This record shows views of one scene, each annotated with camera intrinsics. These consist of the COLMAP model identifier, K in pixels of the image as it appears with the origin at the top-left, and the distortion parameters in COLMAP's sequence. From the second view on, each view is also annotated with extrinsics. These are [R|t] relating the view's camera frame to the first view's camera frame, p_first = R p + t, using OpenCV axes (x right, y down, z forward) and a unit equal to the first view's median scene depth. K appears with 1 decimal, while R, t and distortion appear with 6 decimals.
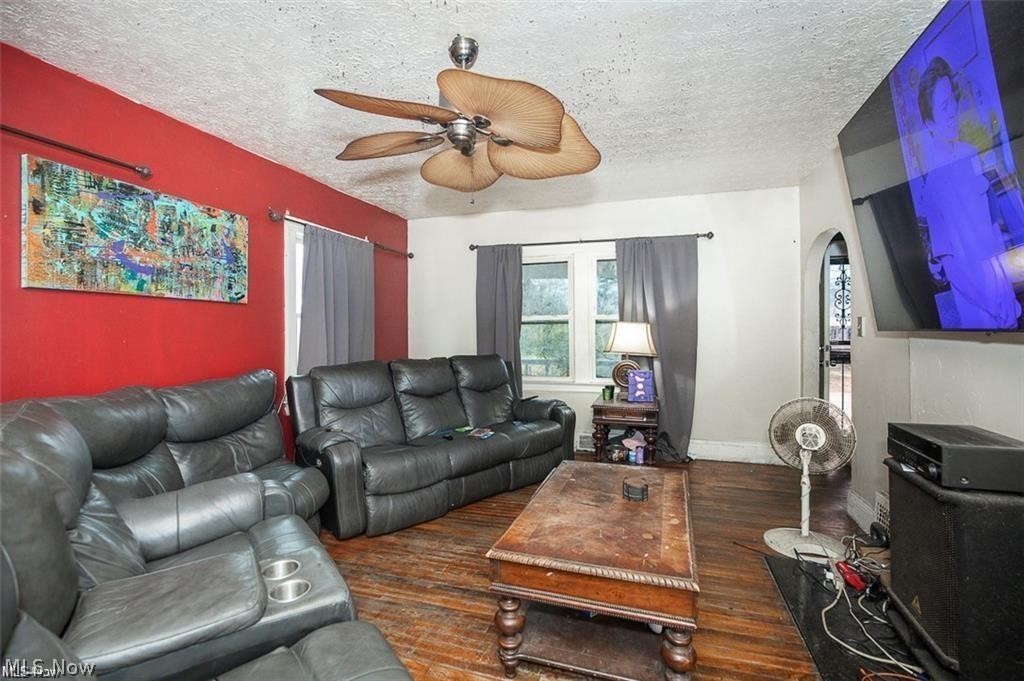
lens RADIAL K [[471.9, 0, 512.0], [0, 471.9, 340.5], [0, 0, 1]] dist [-0.000025, 0.000510]
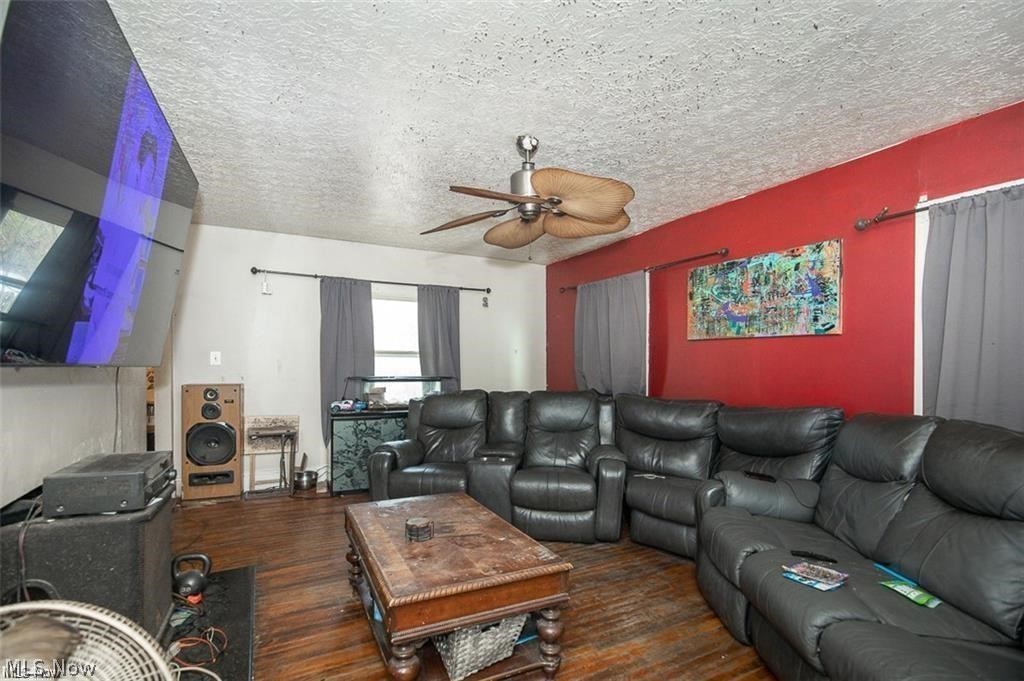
lens RADIAL K [[480.1, 0, 508.8], [0, 480.1, 363.5], [0, 0, 1]] dist [-0.001802, -0.000189]
pose [[-0.701199, 0.001726, -0.712963, 0.605337], [-0.013751, 0.999778, 0.015945, -0.029803], [0.712833, 0.020985, -0.701020, 1.333579]]
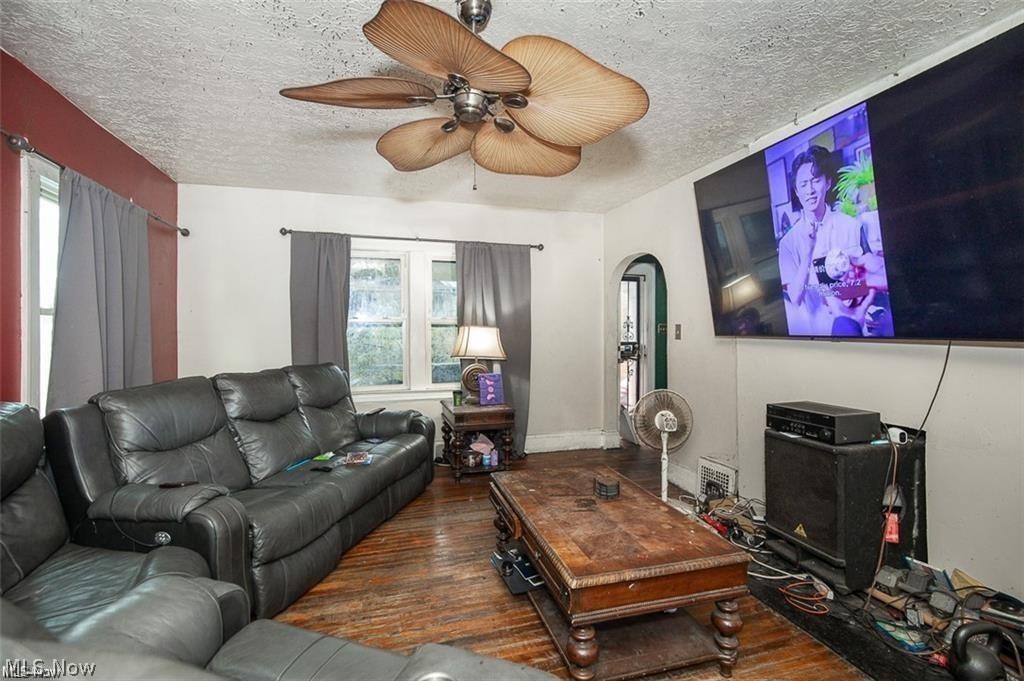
lens RADIAL K [[478.7, 0, 512.0], [0, 478.7, 340.5], [0, 0, 1]] dist [-0.006502, -0.000294]
pose [[0.826346, -0.008119, 0.563105, -0.379829], [0.010303, 0.999947, -0.000702, -0.009542], [-0.563069, 0.006381, 0.826385, 0.176669]]
